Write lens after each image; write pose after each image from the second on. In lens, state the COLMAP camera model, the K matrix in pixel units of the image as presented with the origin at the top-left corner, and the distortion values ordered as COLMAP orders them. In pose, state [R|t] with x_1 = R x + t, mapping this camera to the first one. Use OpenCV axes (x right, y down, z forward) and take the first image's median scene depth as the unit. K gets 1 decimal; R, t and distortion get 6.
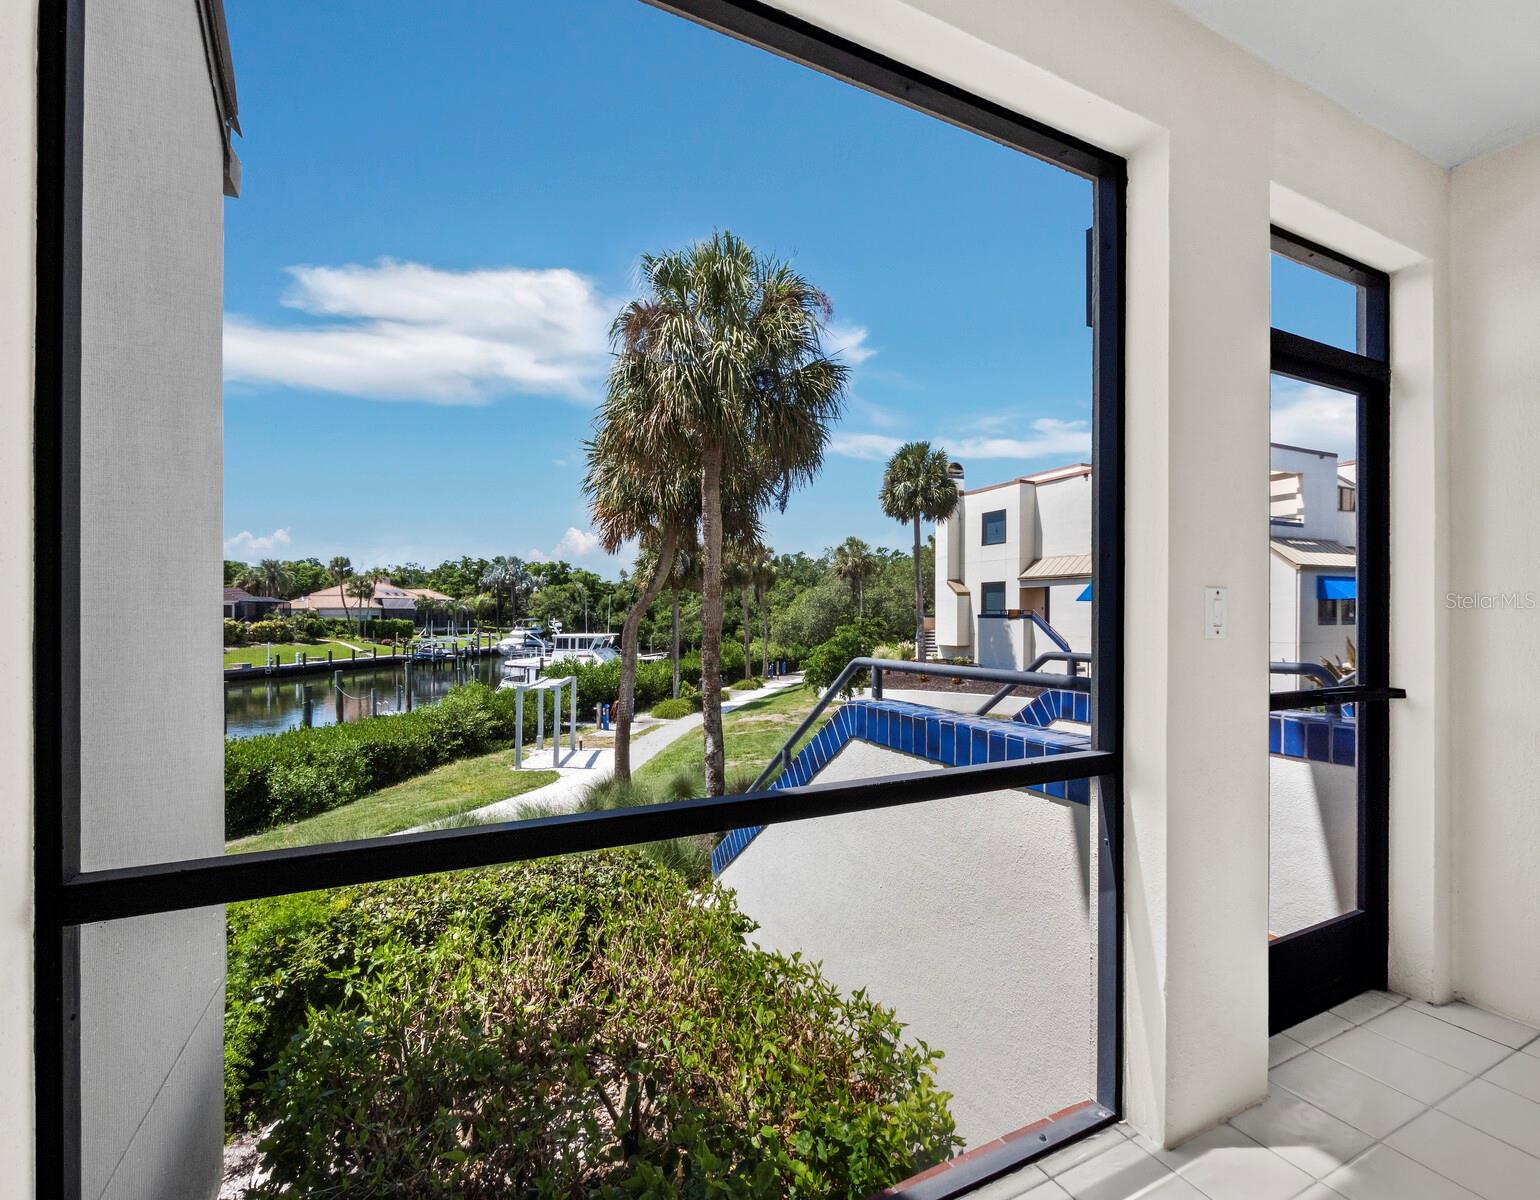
lens RADIAL K [[677.7, 0, 748.3], [0, 677.7, 617.8], [0, 0, 1]] dist [-0.007938, -0.000043]
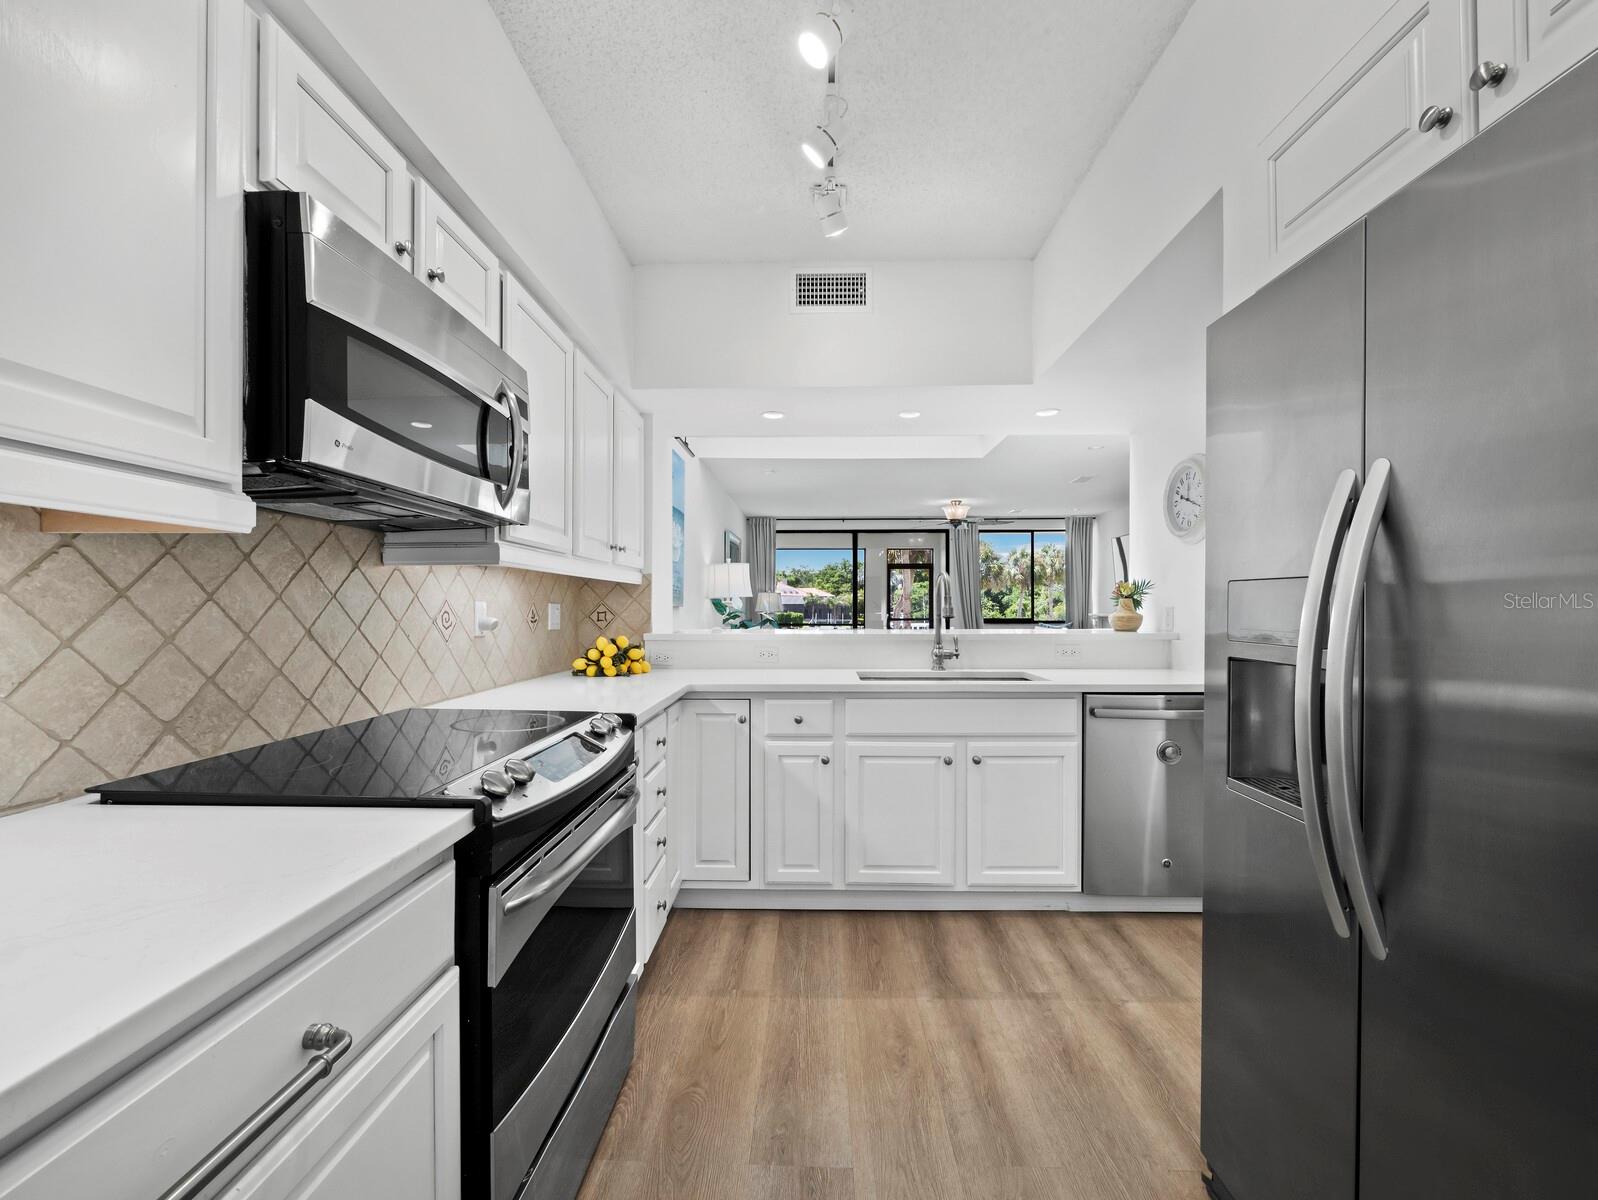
lens RADIAL K [[679.6, 0, 799.8], [0, 679.6, 626.4], [0, 0, 1]] dist [-0.004308, 0.000021]
pose [[0.892196, 0.008712, -0.451564, 0.080878], [0.001000, 0.999773, 0.021263, 0.001578], [0.451647, -0.019422, 0.891985, -0.150681]]
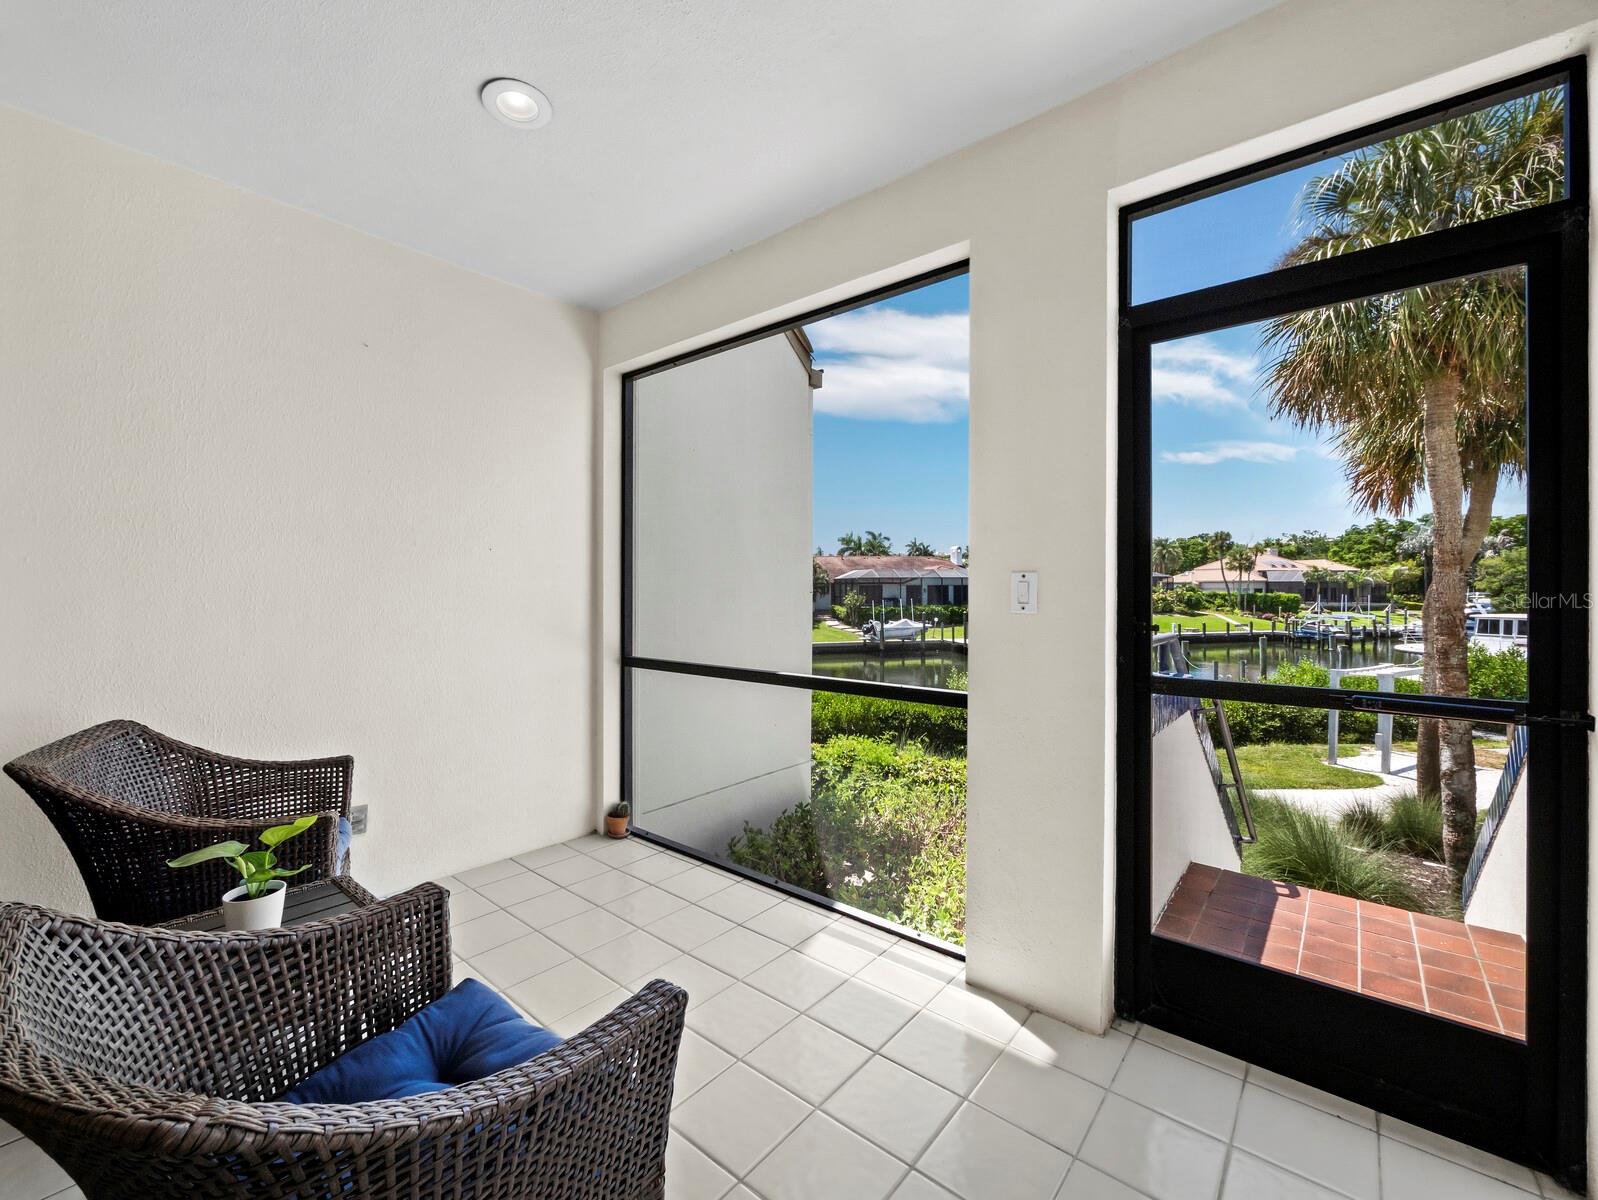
lens RADIAL K [[667.2, 0, 804.5], [0, 667.2, 588.6], [0, 0, 1]] dist [0.000649, 0.000213]
pose [[0.430733, -0.000255, -0.902480, 0.037169], [-0.002882, 0.999994, -0.001658, -0.000117], [0.902475, 0.003315, 0.430730, 0.002884]]
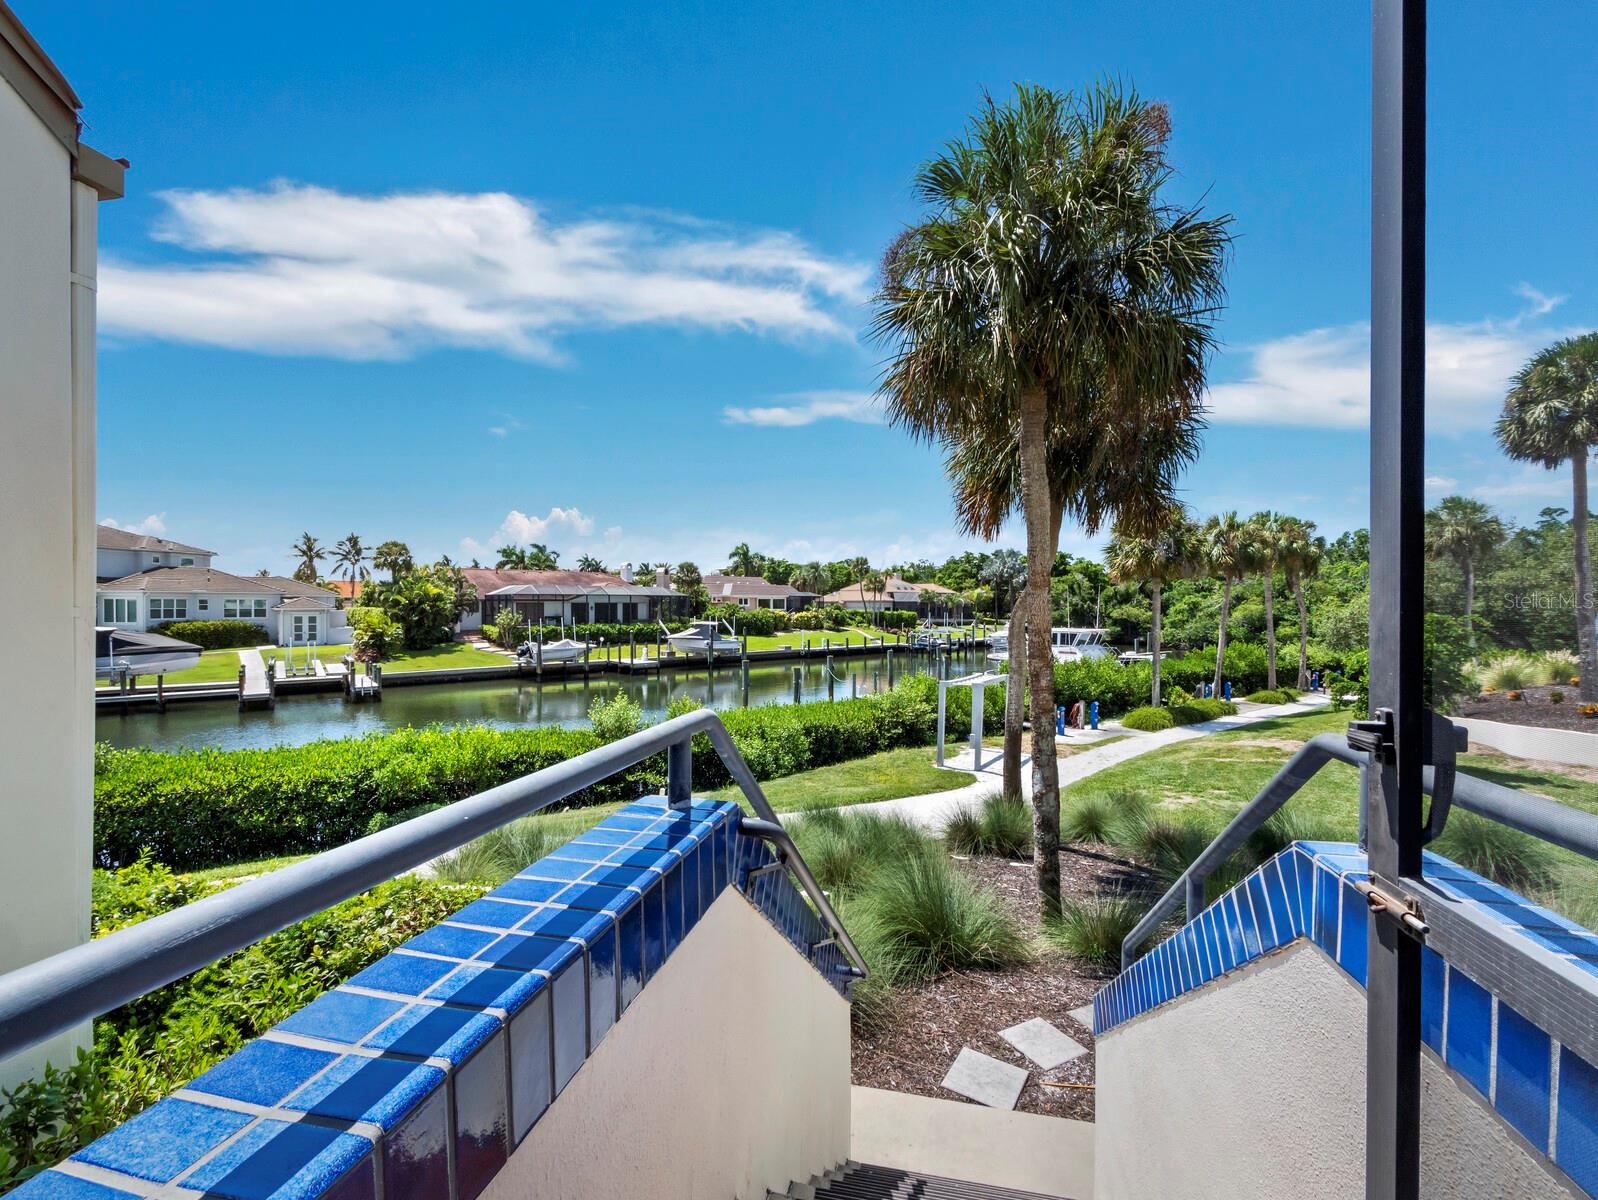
lens RADIAL K [[670.2, 0, 802.1], [0, 670.2, 607.5], [0, 0, 1]] dist [-0.002667, 0.000413]
pose [[0.792552, 0.003394, -0.609795, 0.023000], [-0.005843, 0.999981, -0.002029, -0.000513], [0.609776, 0.005171, 0.792557, 0.028990]]
